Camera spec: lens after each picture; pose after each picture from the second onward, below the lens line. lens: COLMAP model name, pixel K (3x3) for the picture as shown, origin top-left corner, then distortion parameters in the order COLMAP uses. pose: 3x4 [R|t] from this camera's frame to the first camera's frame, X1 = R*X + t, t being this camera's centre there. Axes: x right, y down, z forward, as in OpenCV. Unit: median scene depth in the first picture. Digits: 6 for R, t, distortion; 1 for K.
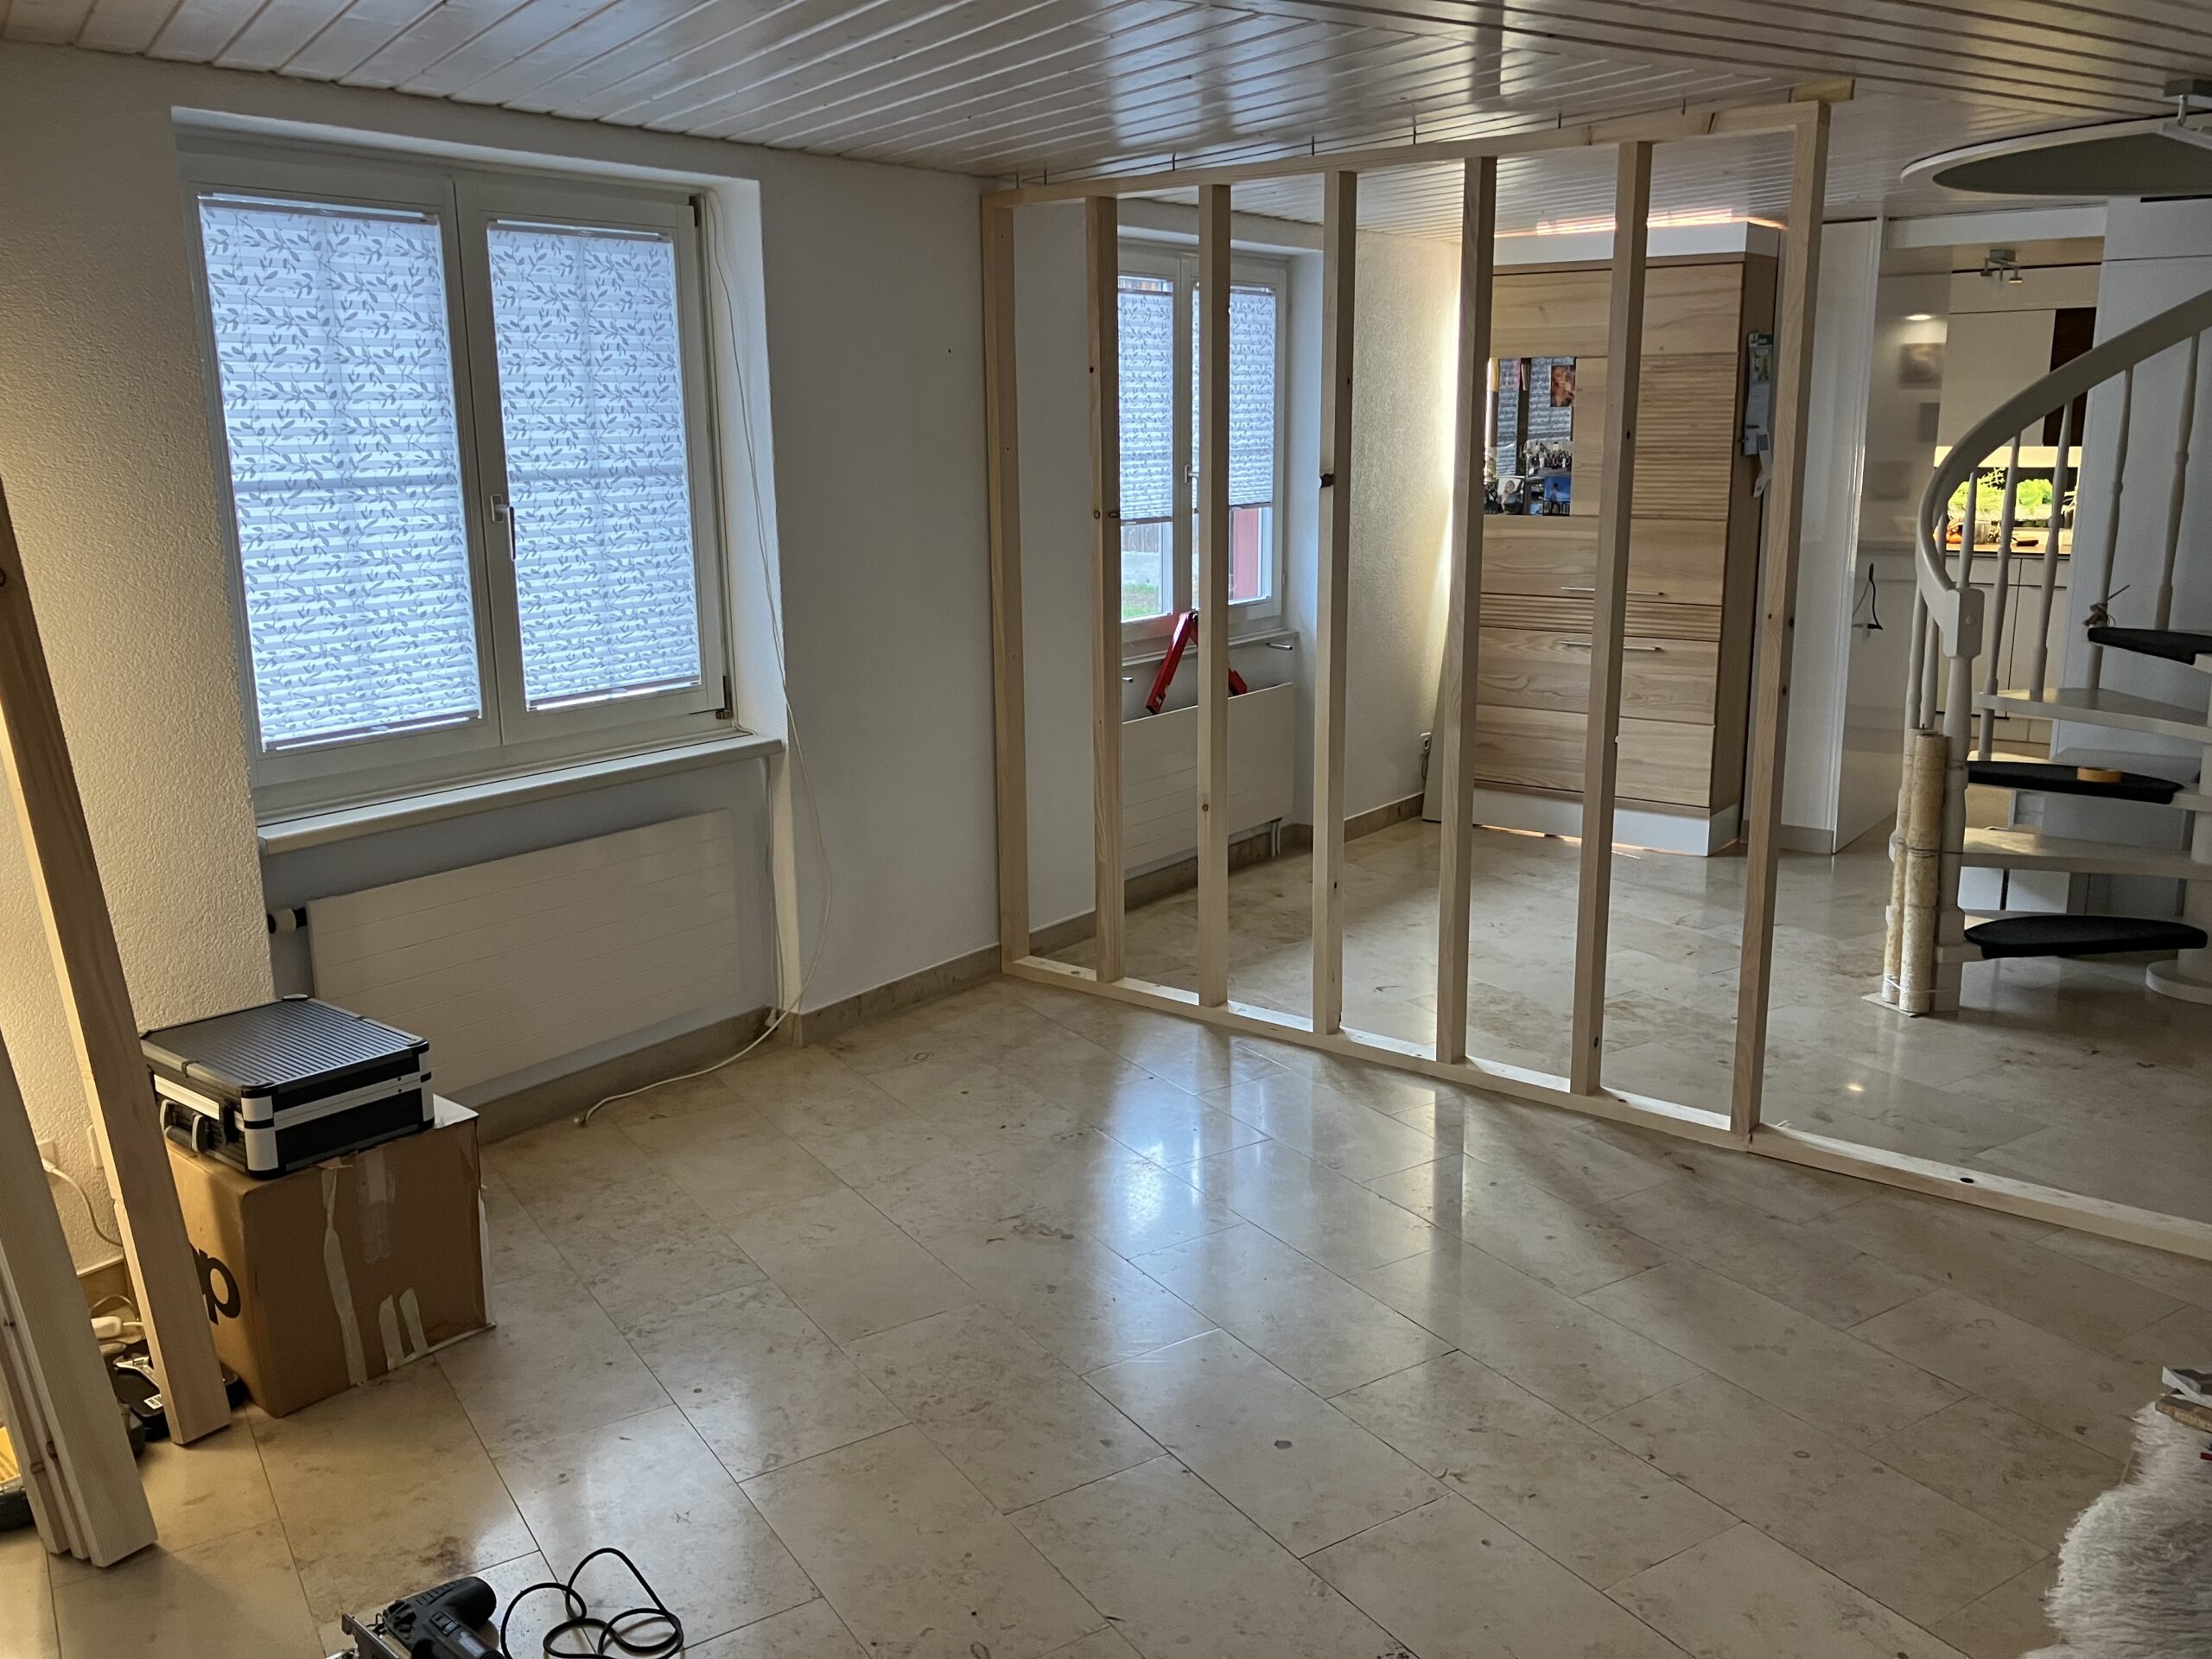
lens RADIAL K [[1814.4, 0, 1111.1], [0, 1814.4, 810.4], [0, 0, 1]] dist [0.046459, -0.062697]
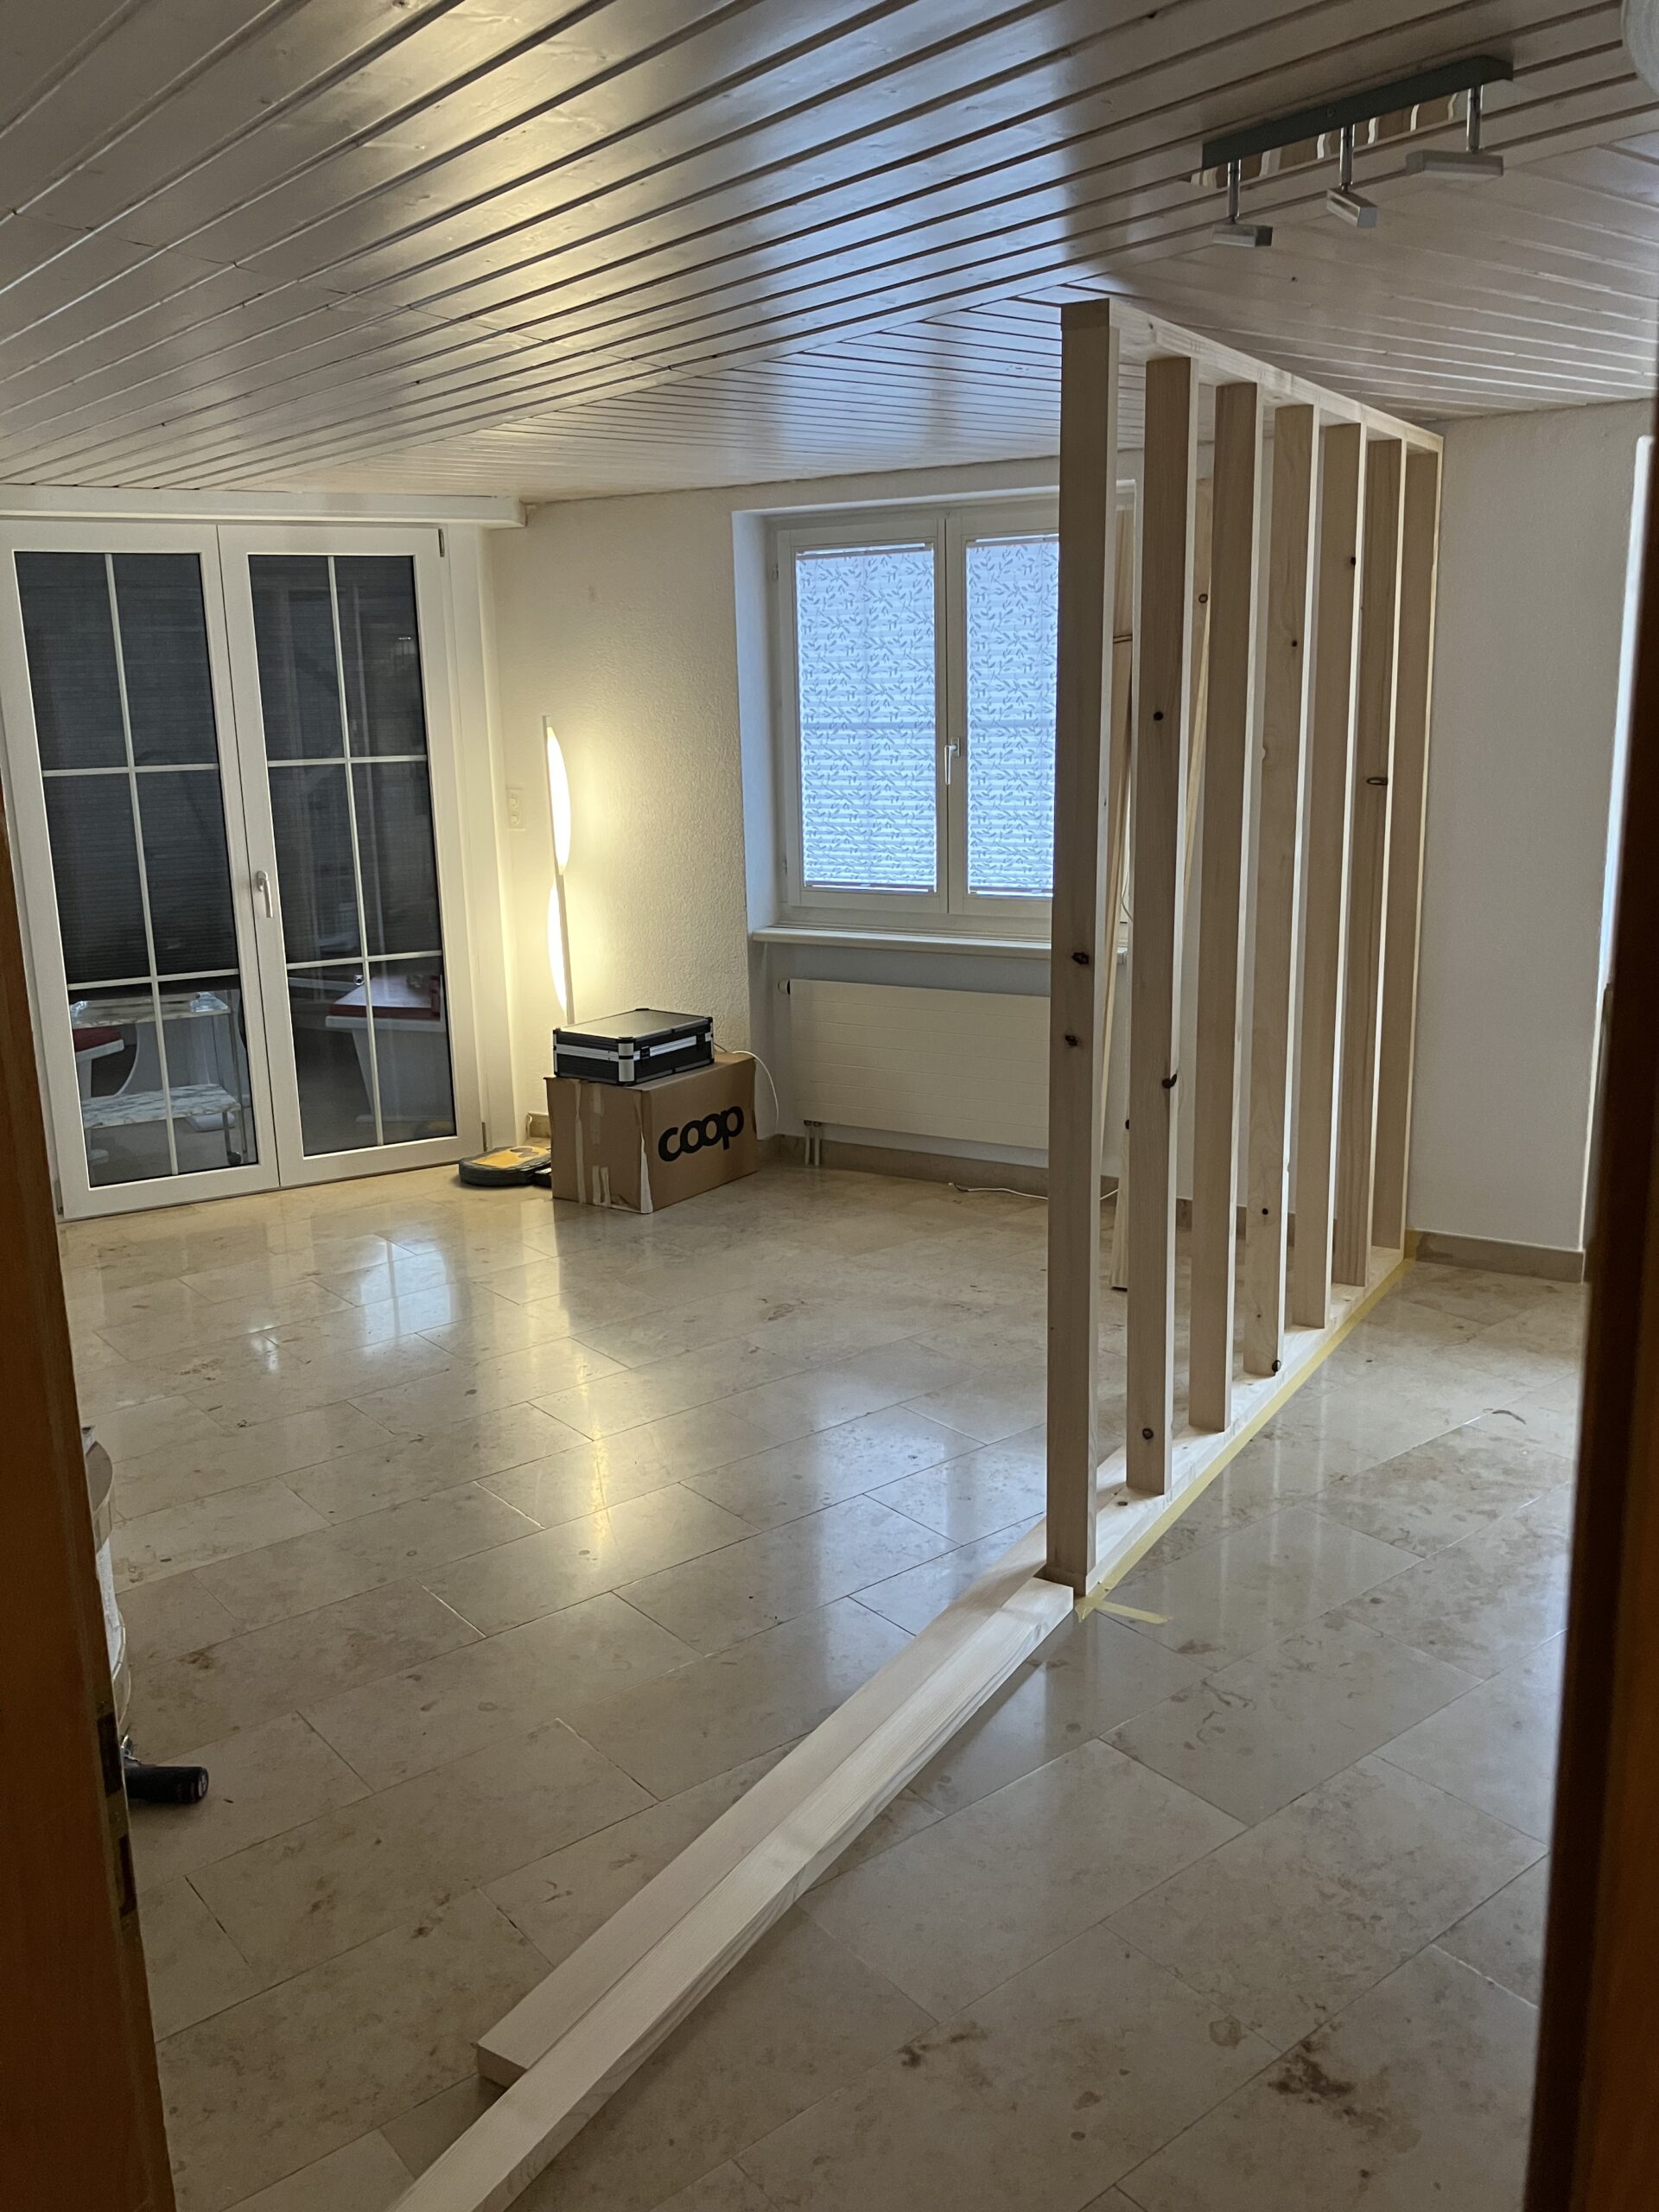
lens RADIAL K [[1814.4, 0, 821.2], [0, 1814.4, 1146.6], [0, 0, 1]] dist [0.046459, -0.062697]
pose [[0.098334, 0.259909, -0.960613, 1.065220], [-0.187984, 0.952764, 0.238543, -0.181495], [0.977237, 0.157123, 0.142548, 0.721557]]
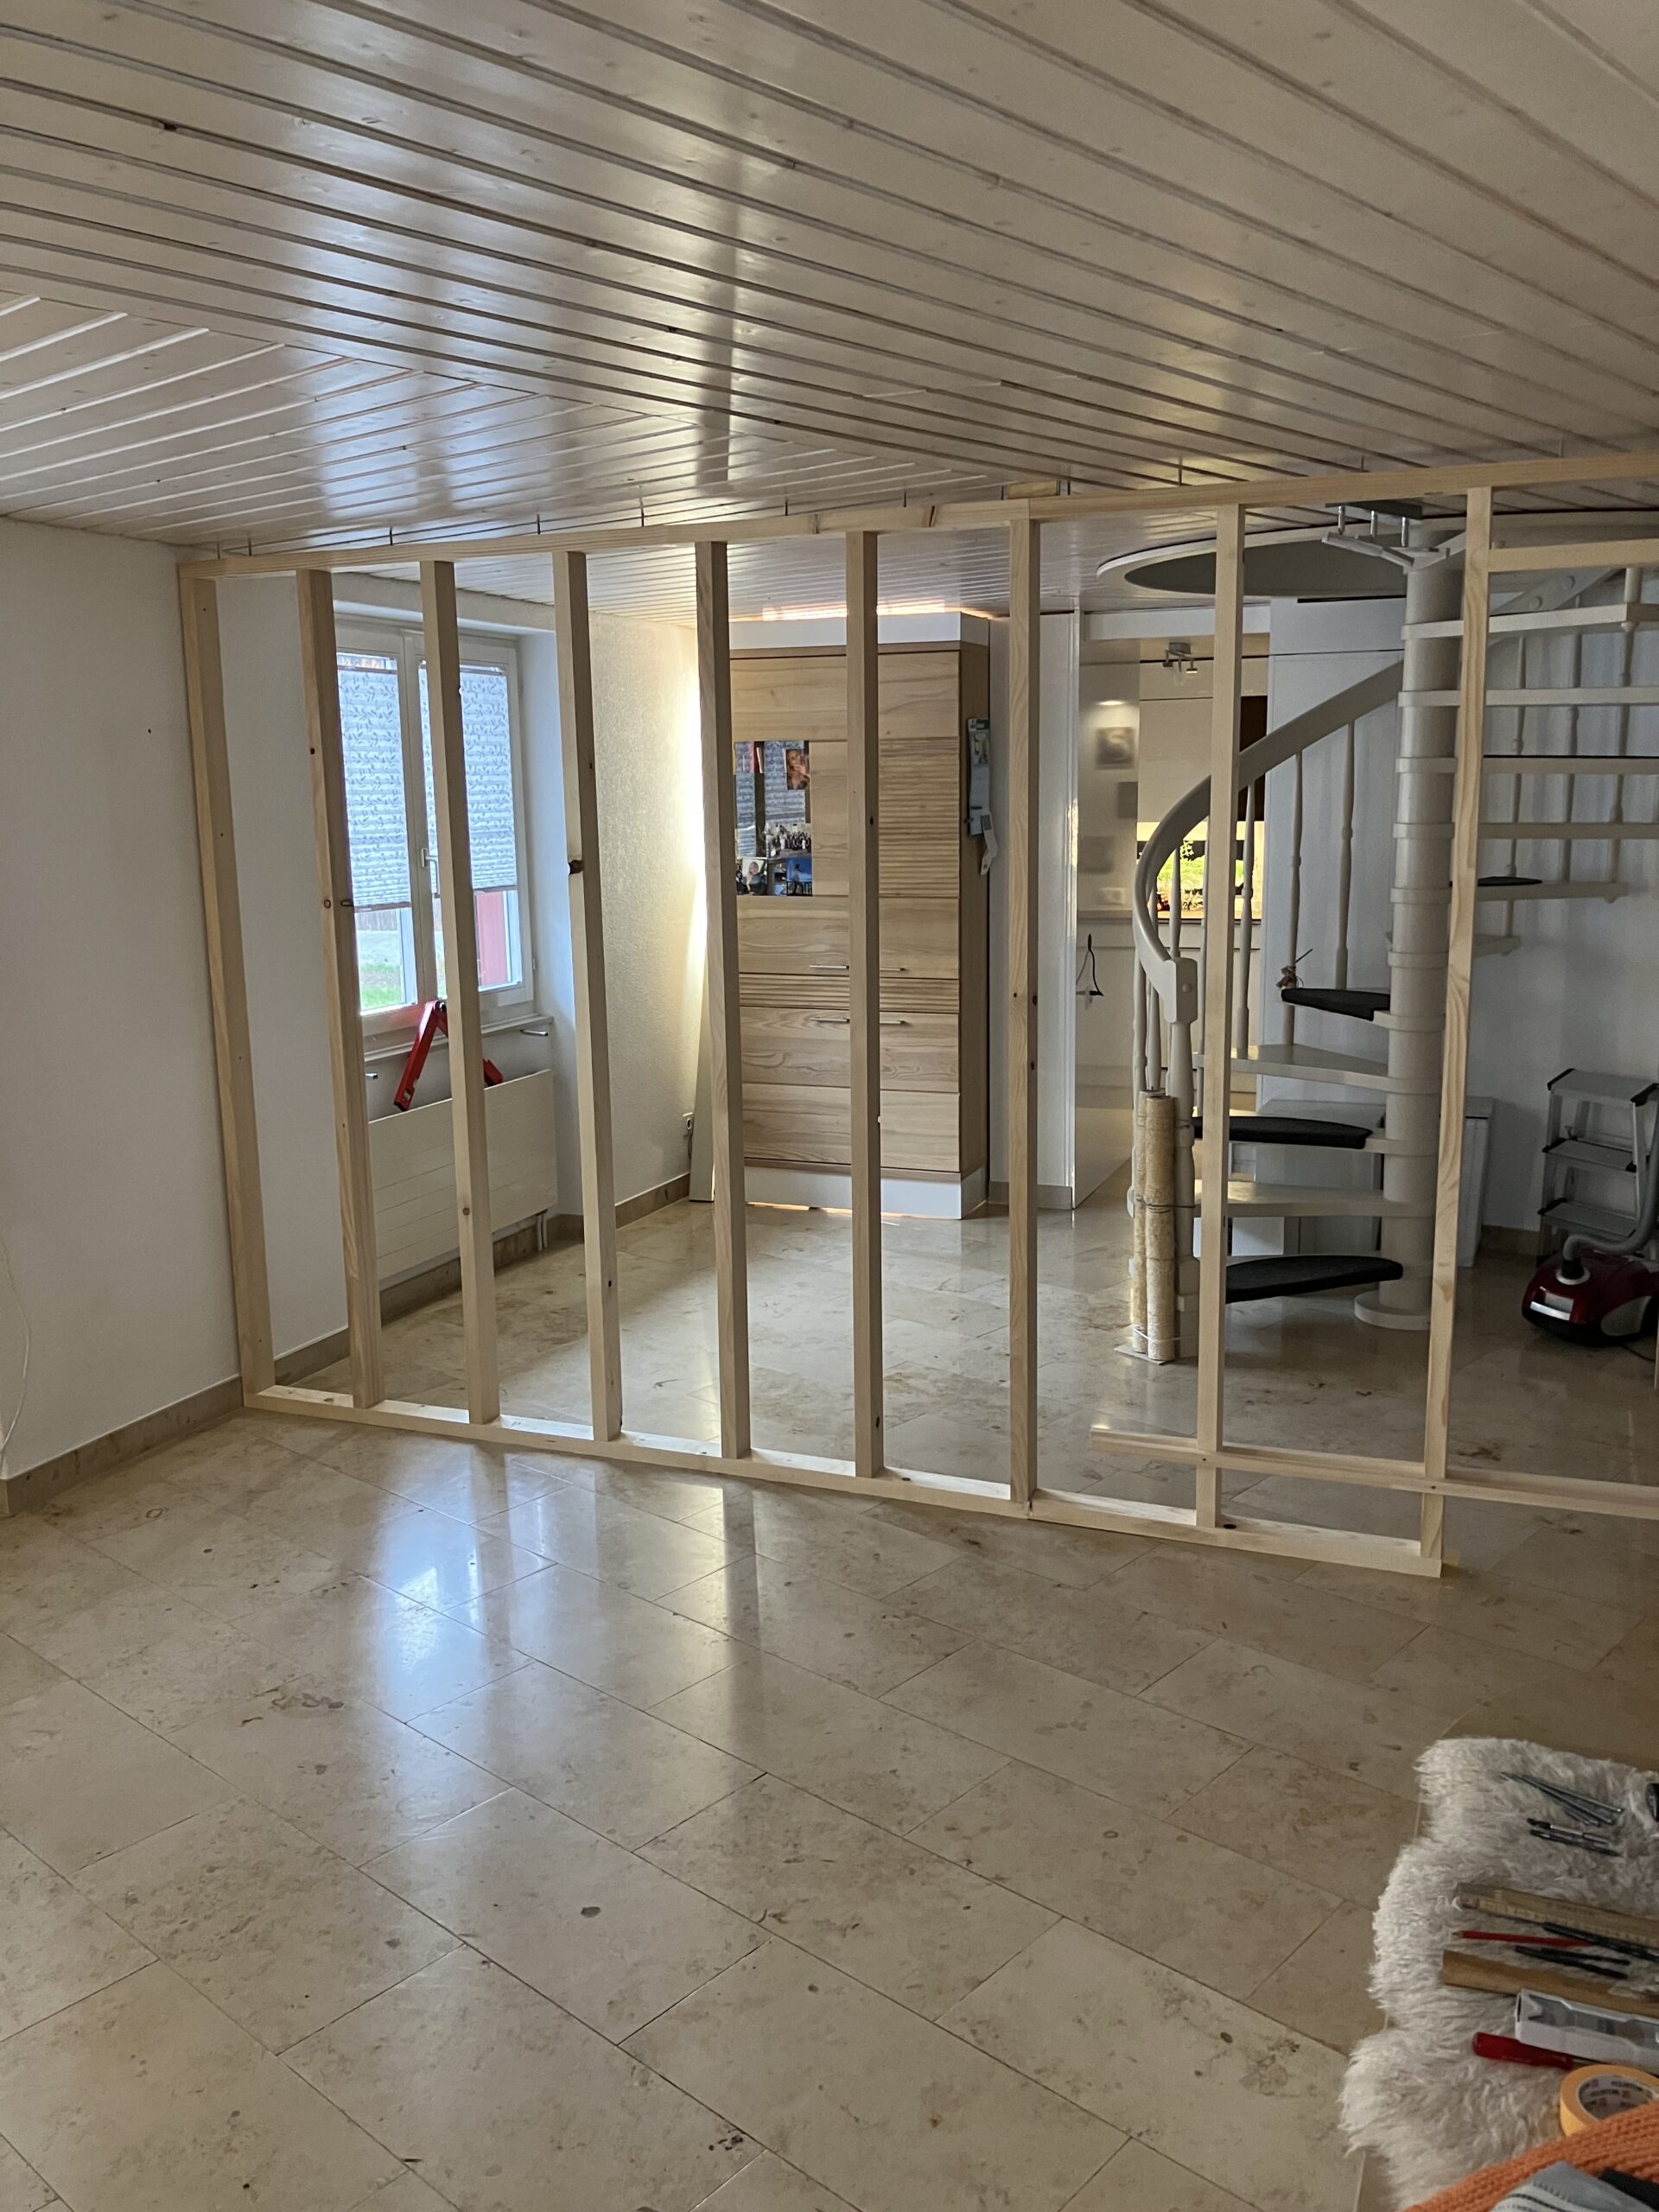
lens RADIAL K [[1814.4, 0, 851.7], [0, 1814.4, 1114.9], [0, 0, 1]] dist [0.046459, -0.062697]
pose [[0.963429, -0.052145, 0.262841, -0.000133], [0.062144, 0.997620, -0.029866, -0.013614], [-0.260658, 0.045108, 0.964377, 0.041334]]
